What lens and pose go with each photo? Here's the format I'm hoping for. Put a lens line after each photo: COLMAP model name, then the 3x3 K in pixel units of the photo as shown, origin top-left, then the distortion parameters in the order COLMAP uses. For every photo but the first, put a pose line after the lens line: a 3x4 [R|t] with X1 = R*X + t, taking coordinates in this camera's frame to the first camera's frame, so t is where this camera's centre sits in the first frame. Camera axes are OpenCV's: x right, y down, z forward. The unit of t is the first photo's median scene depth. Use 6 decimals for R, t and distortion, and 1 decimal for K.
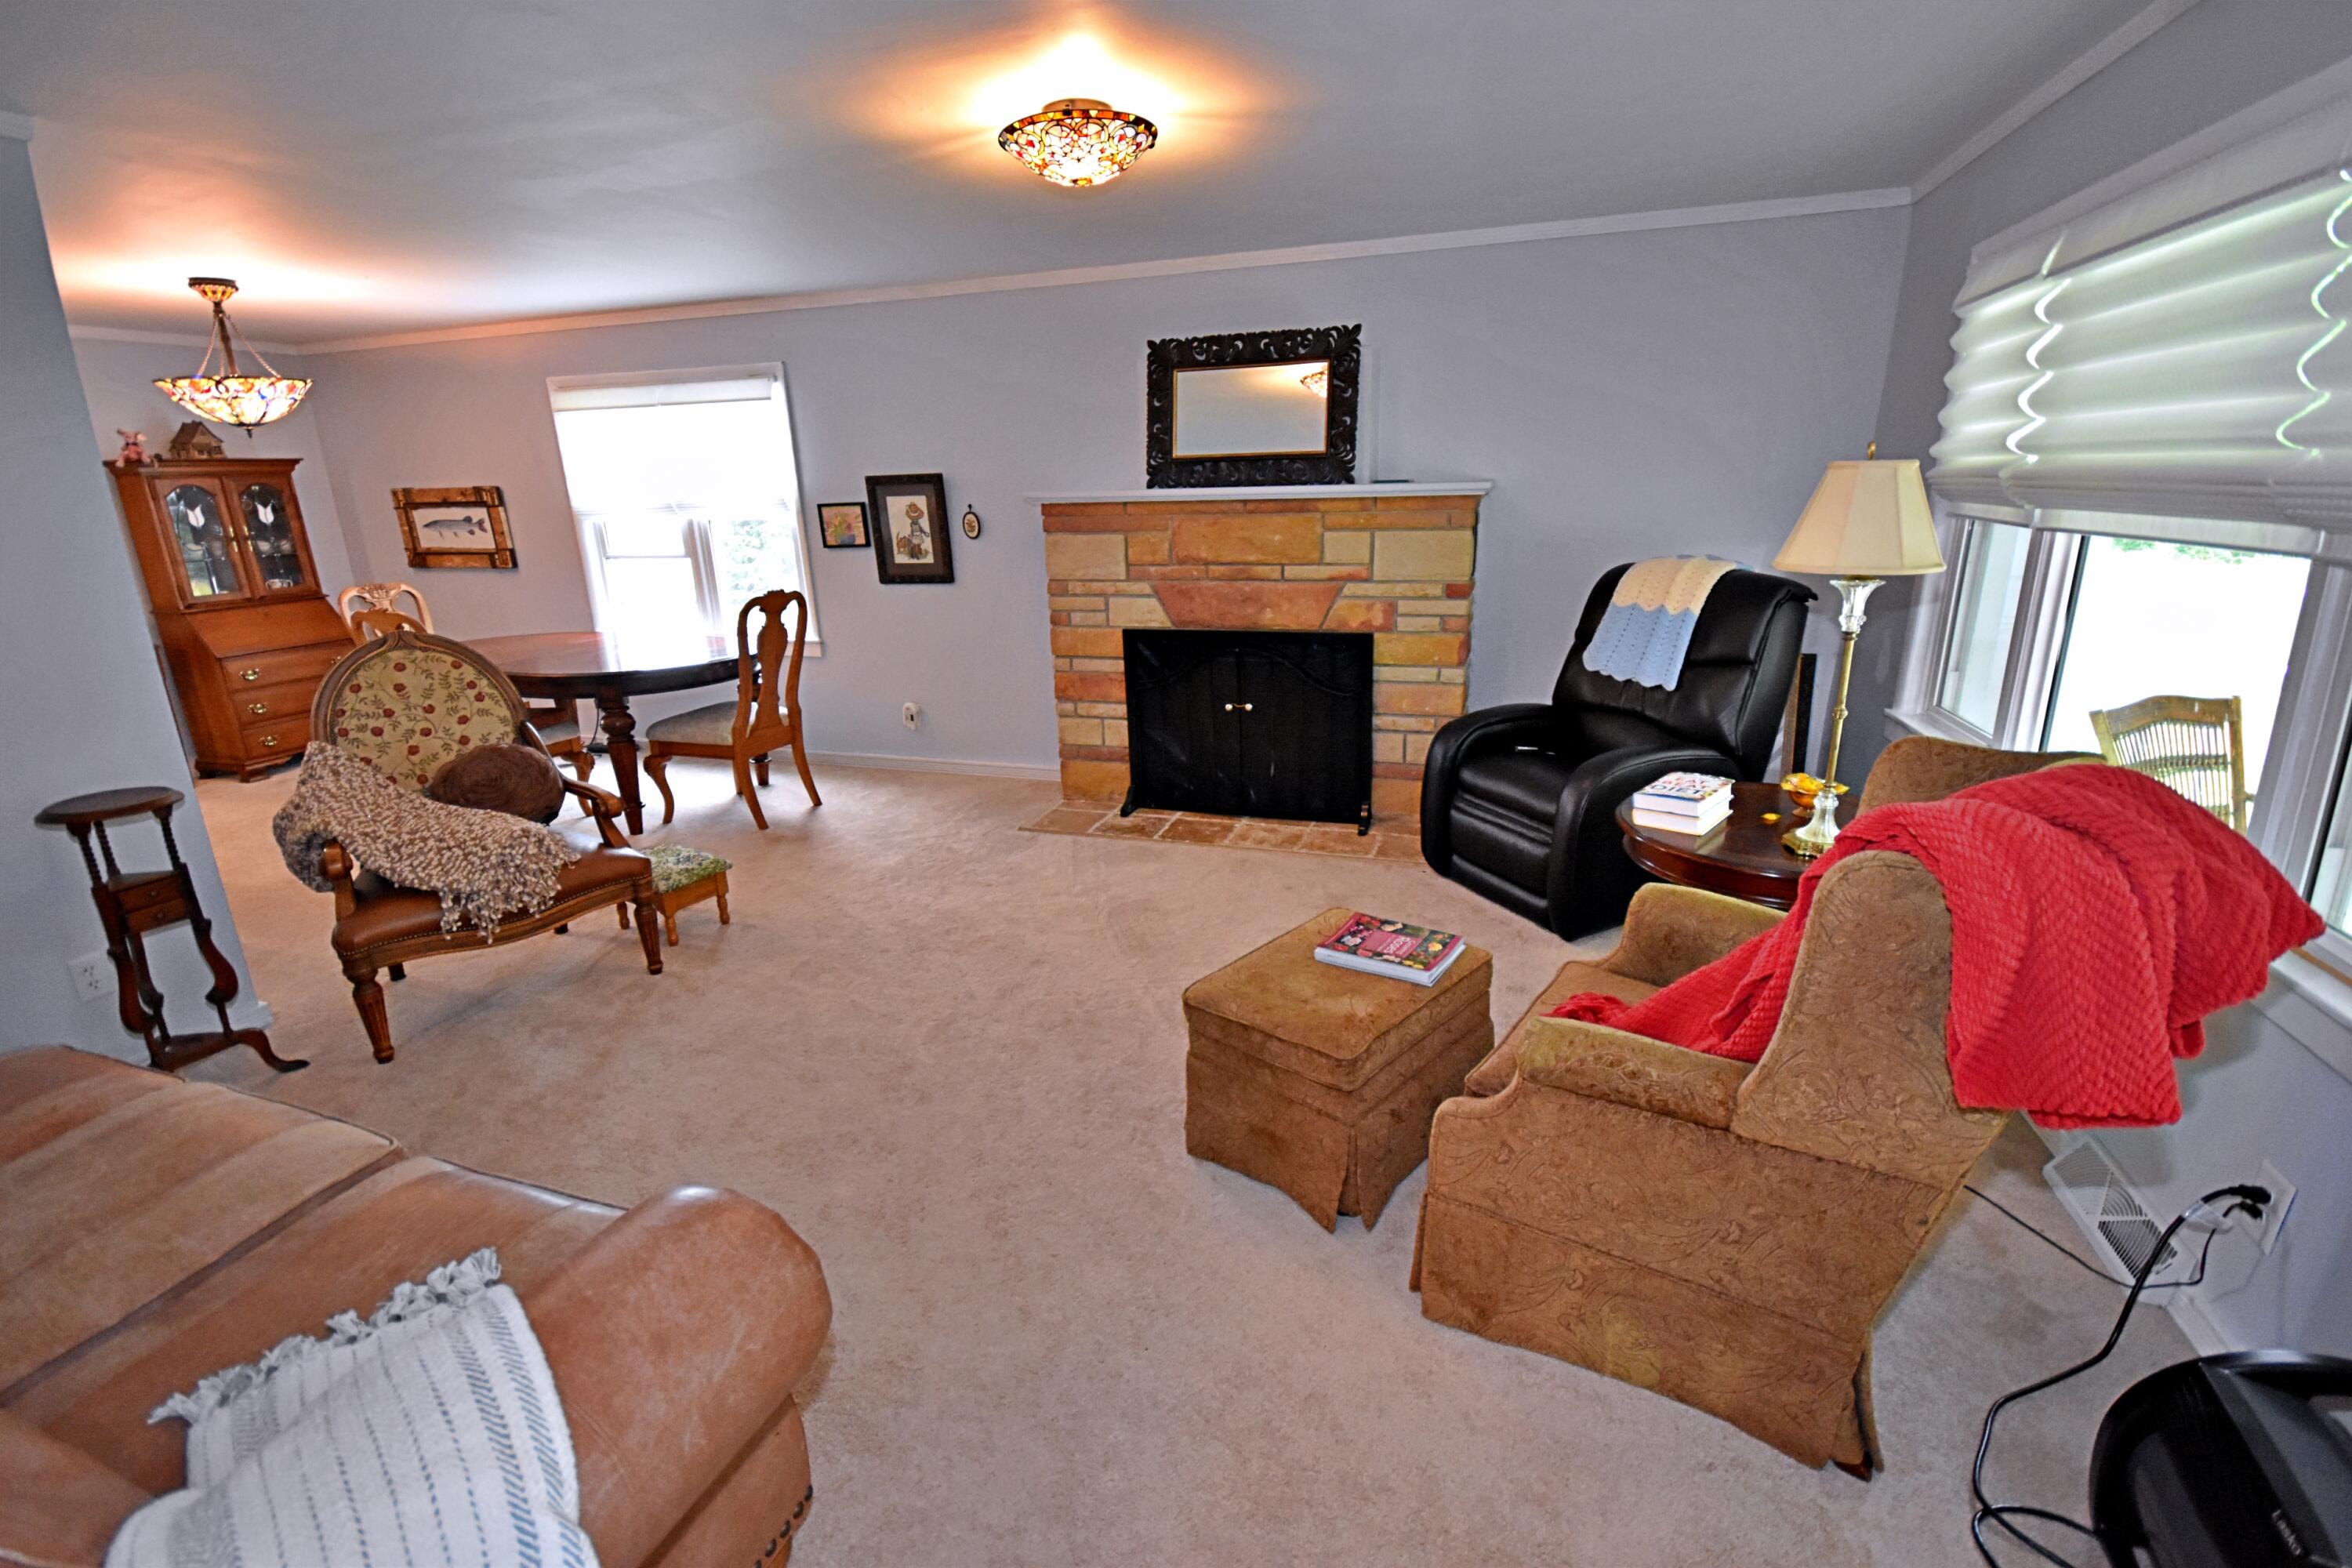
lens RADIAL K [[1028.9, 0, 1186.1], [0, 1028.9, 772.7], [0, 0, 1]] dist [0.005977, -0.007962]
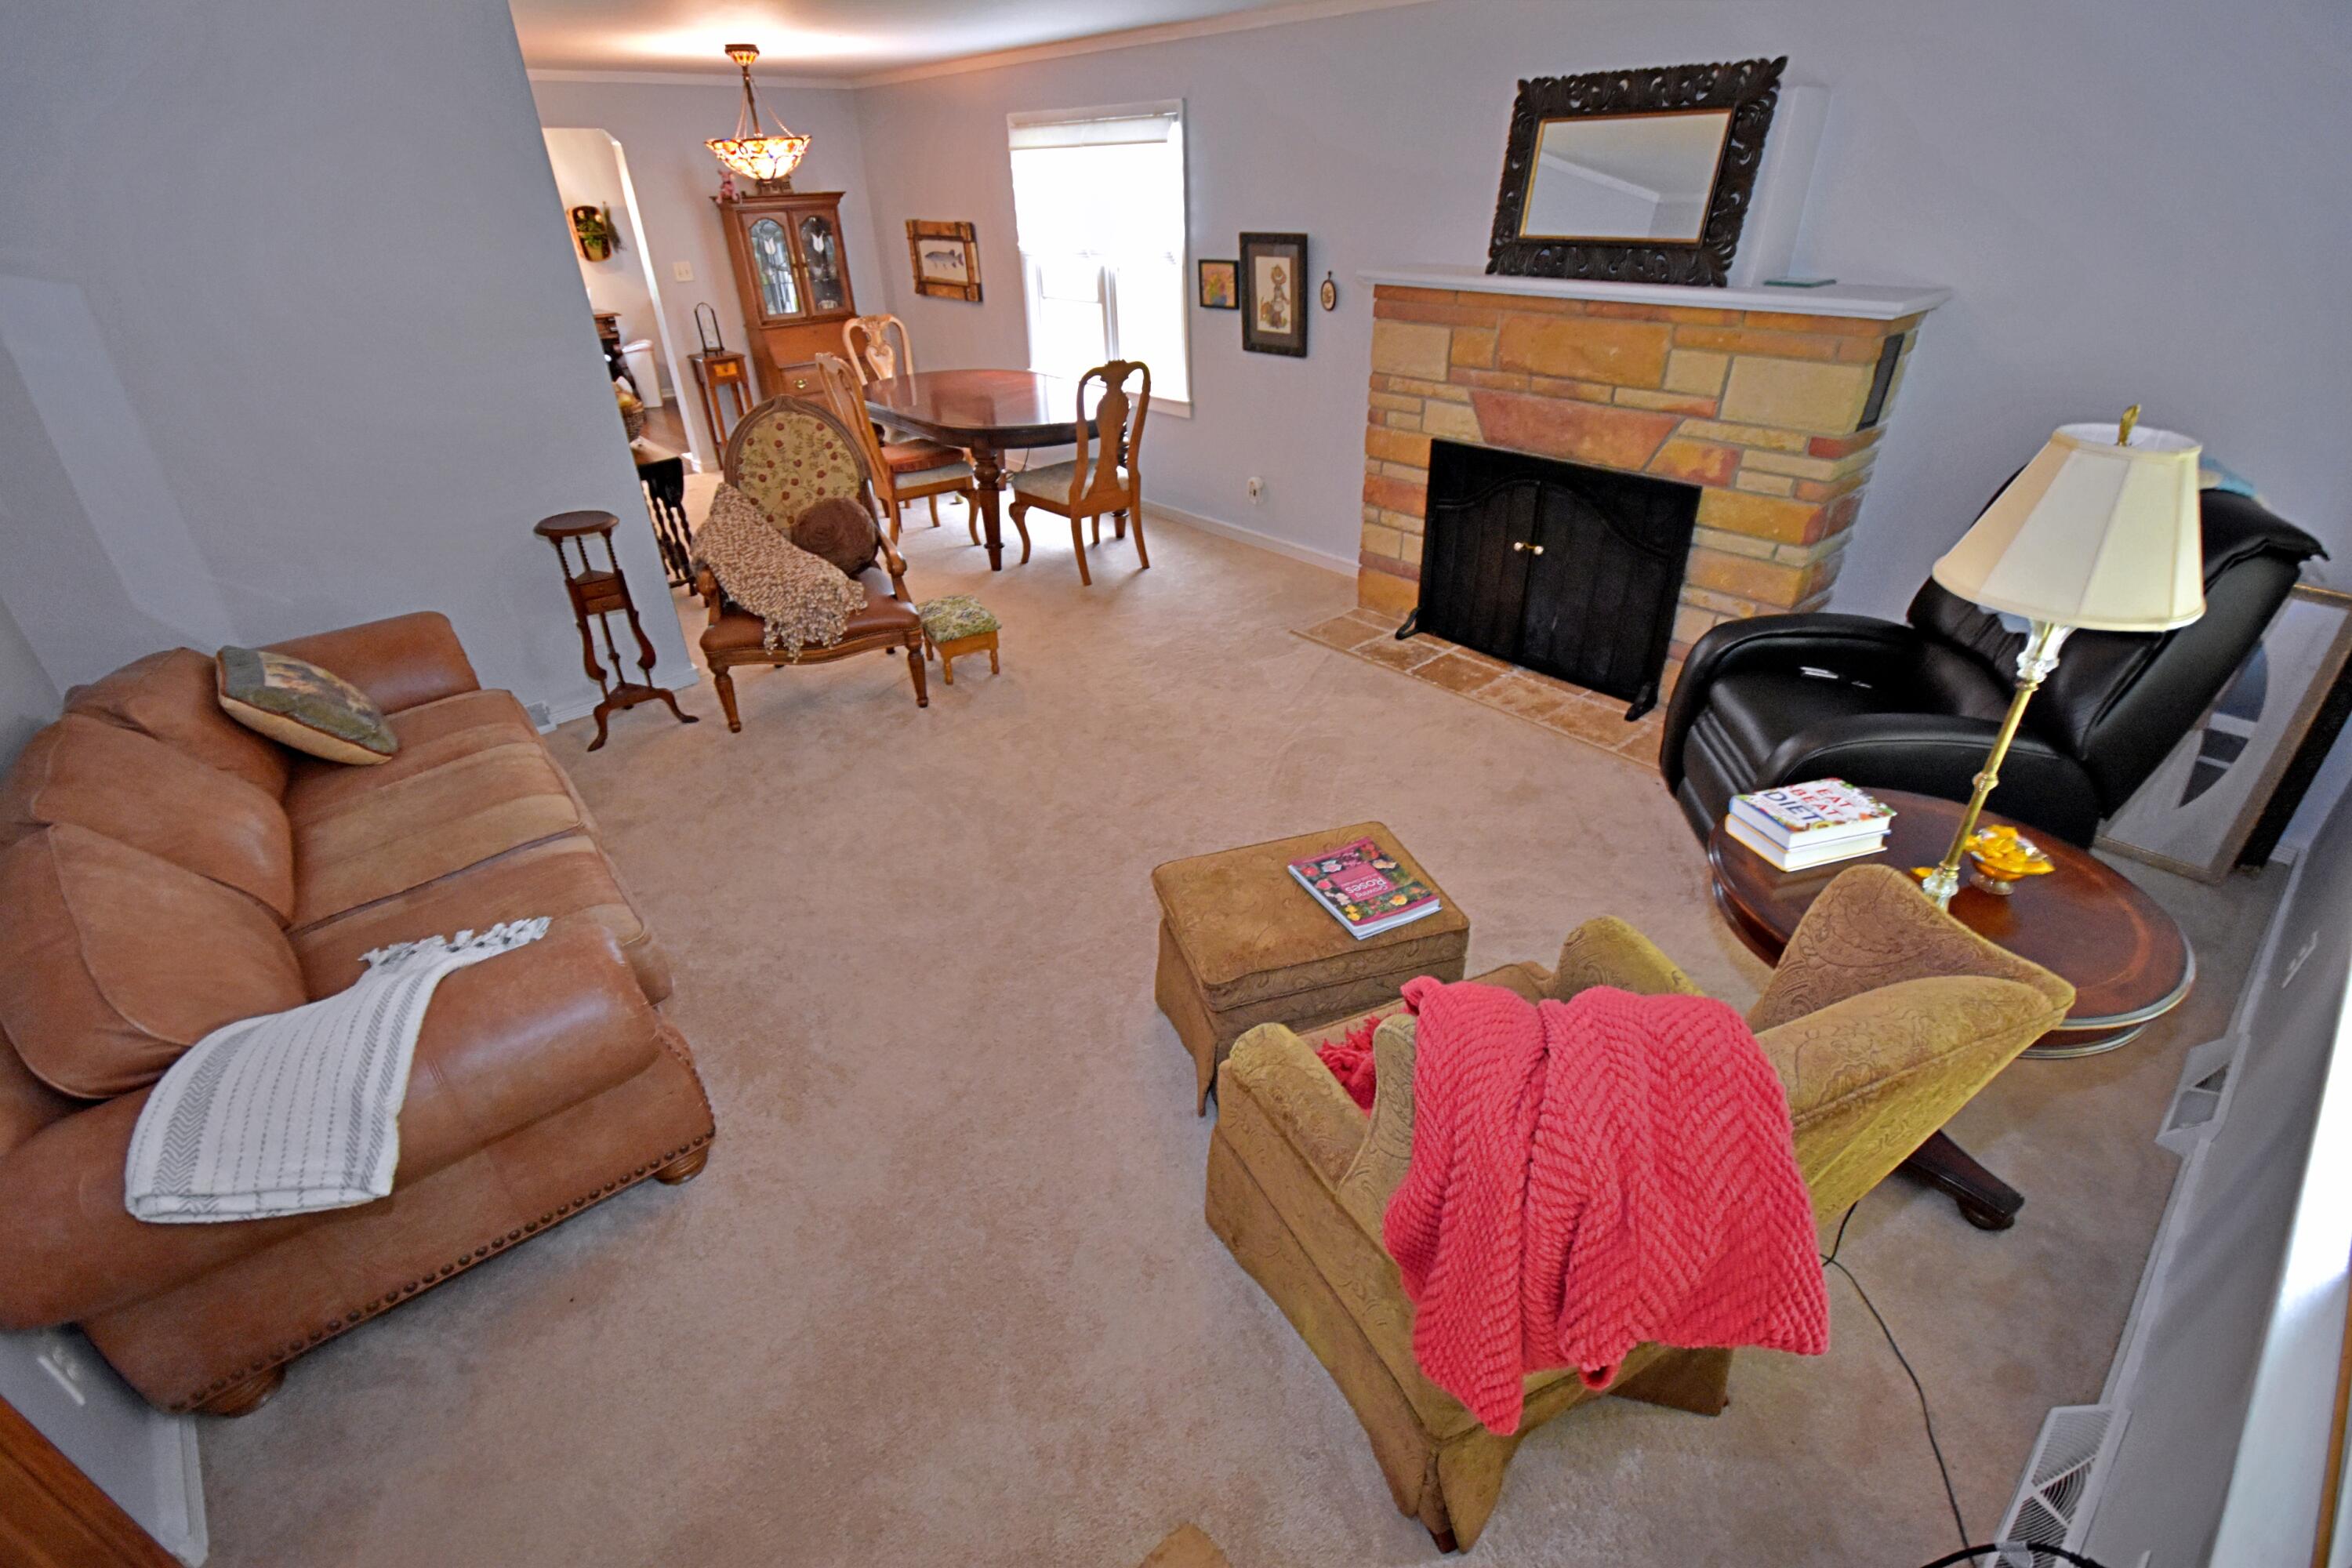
lens RADIAL K [[1028.9, 0, 1191.1], [0, 1028.9, 782.8], [0, 0, 1]] dist [0.005977, -0.007962]
pose [[0.863669, 0.263979, -0.429408, 0.240772], [-0.138012, 0.943187, 0.302243, -0.103477], [0.484798, -0.201774, 0.851034, 0.059404]]
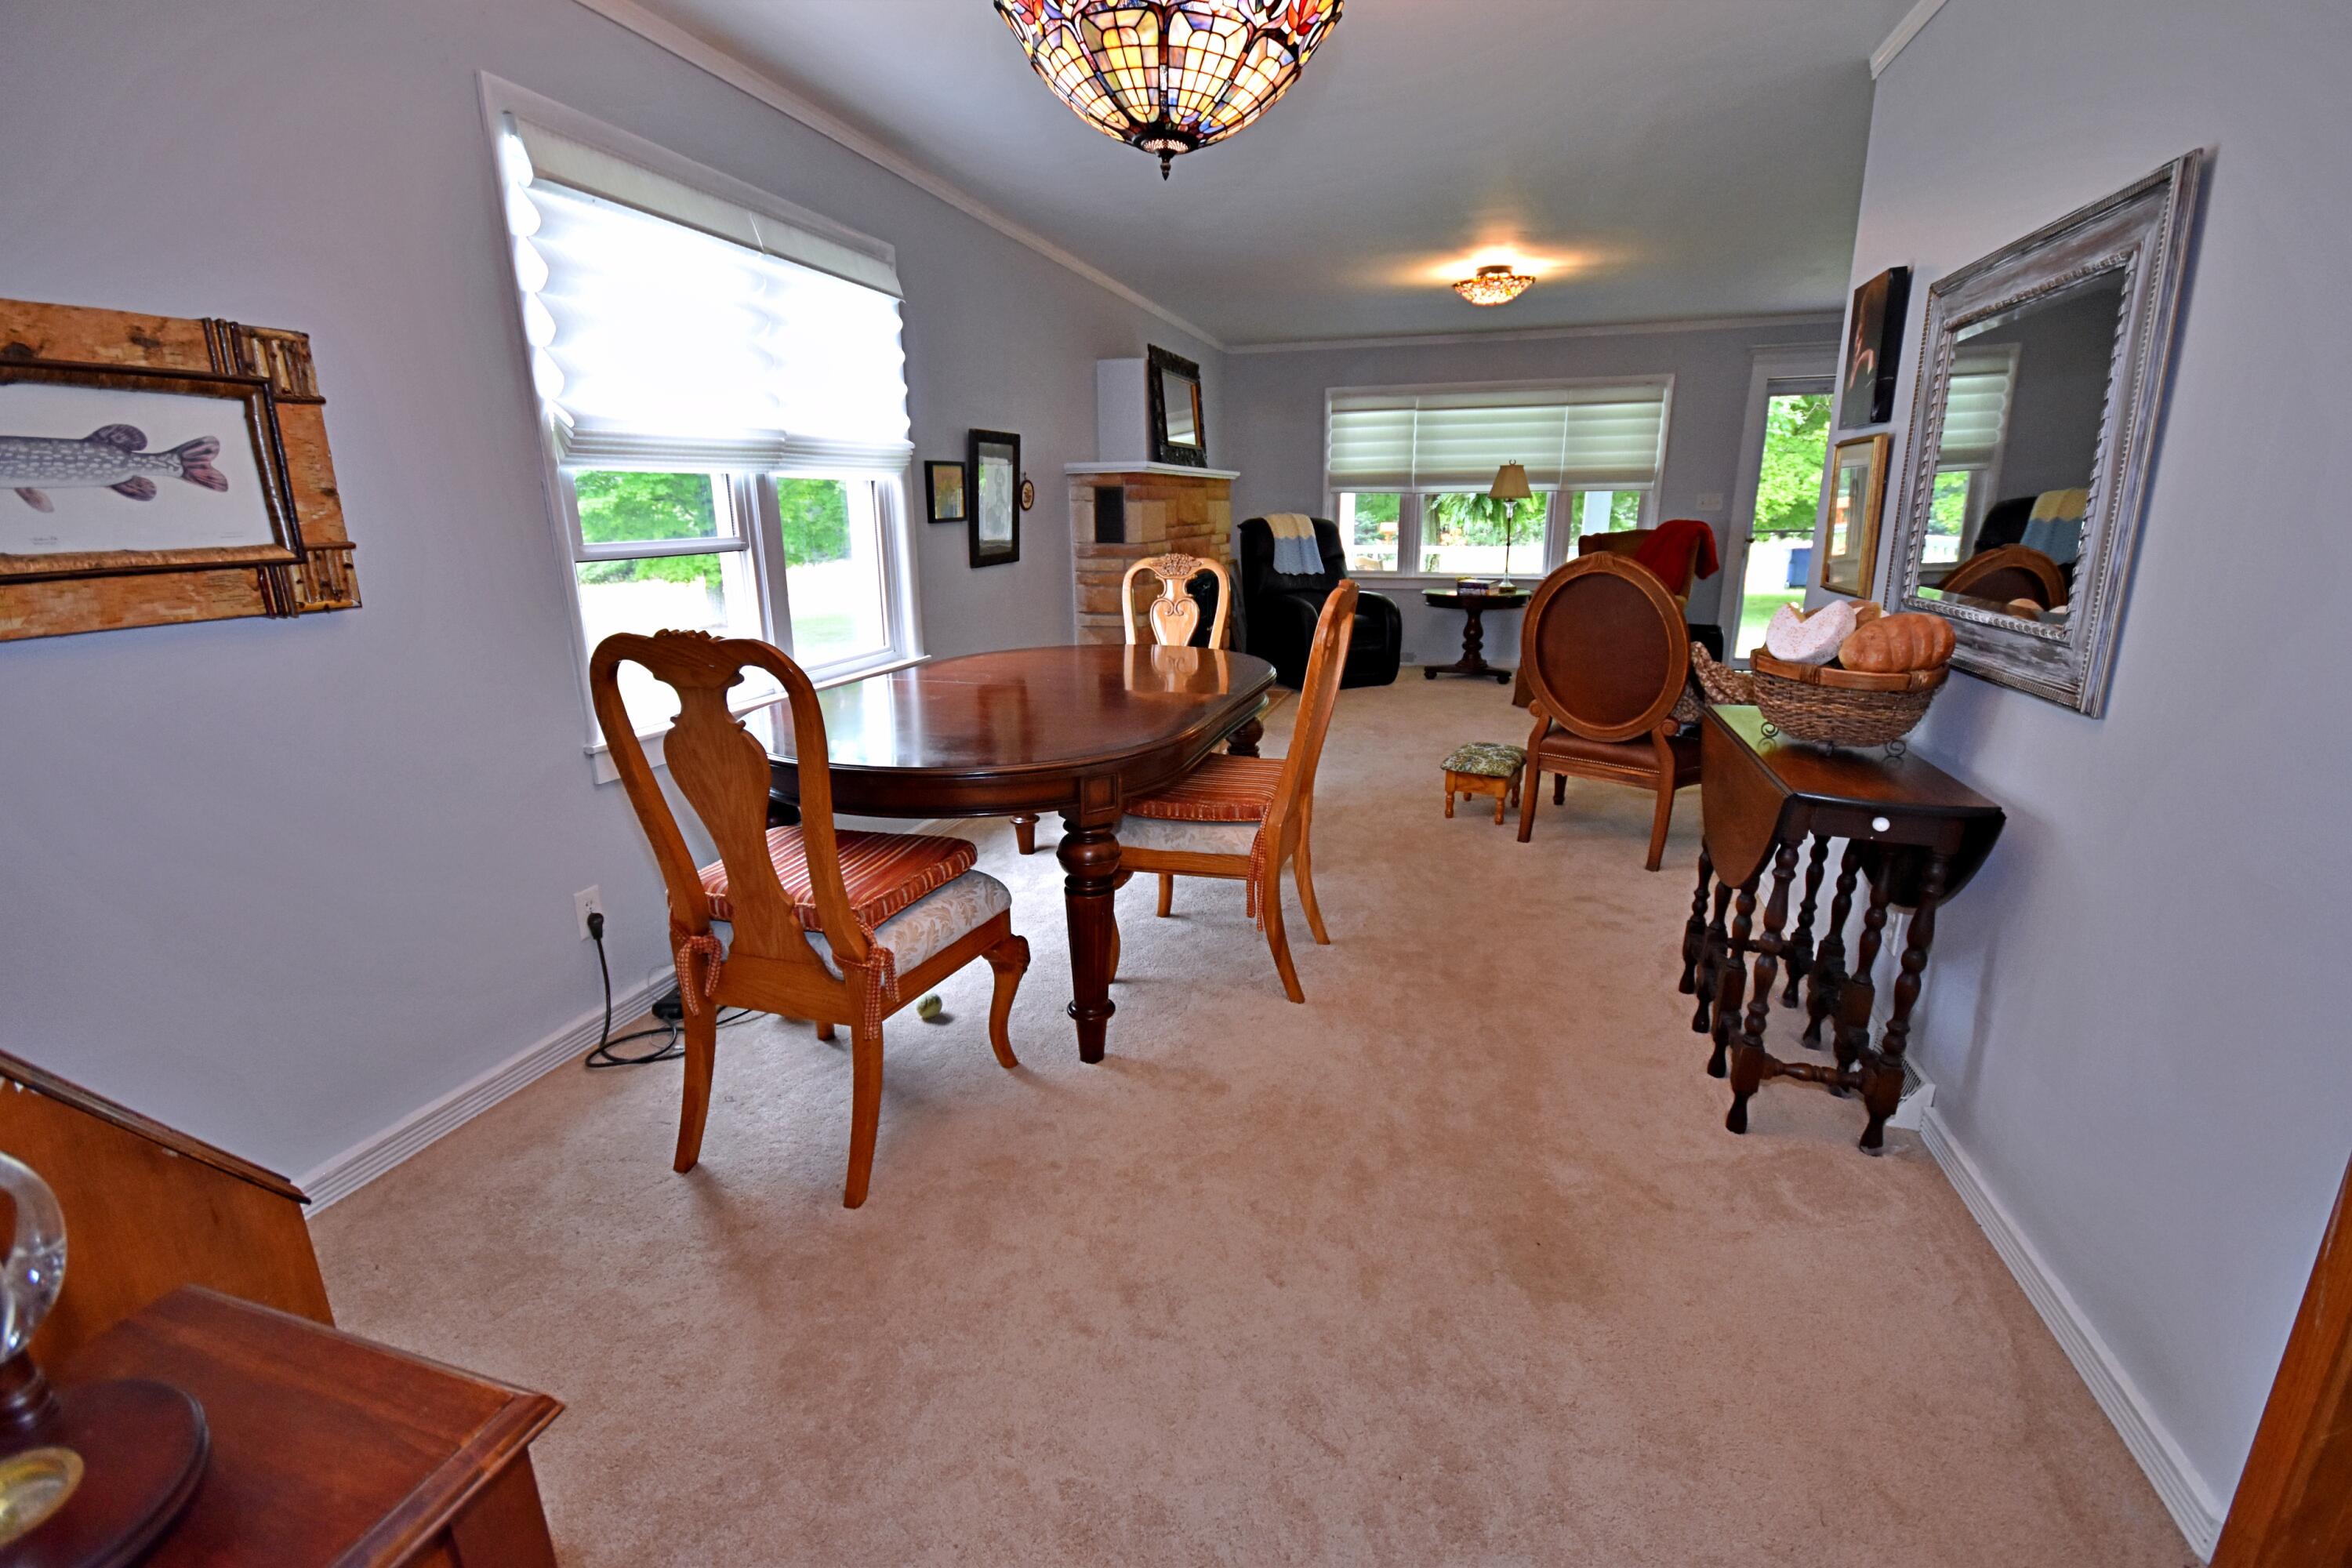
lens RADIAL K [[1028.9, 0, 1189.0], [0, 1028.9, 782.3], [0, 0, 1]] dist [0.005977, -0.007962]
pose [[-0.025733, -0.236696, 0.971243, -1.356816], [0.286201, 0.929152, 0.234021, -0.208167], [-0.957824, 0.283993, 0.043833, 1.054543]]
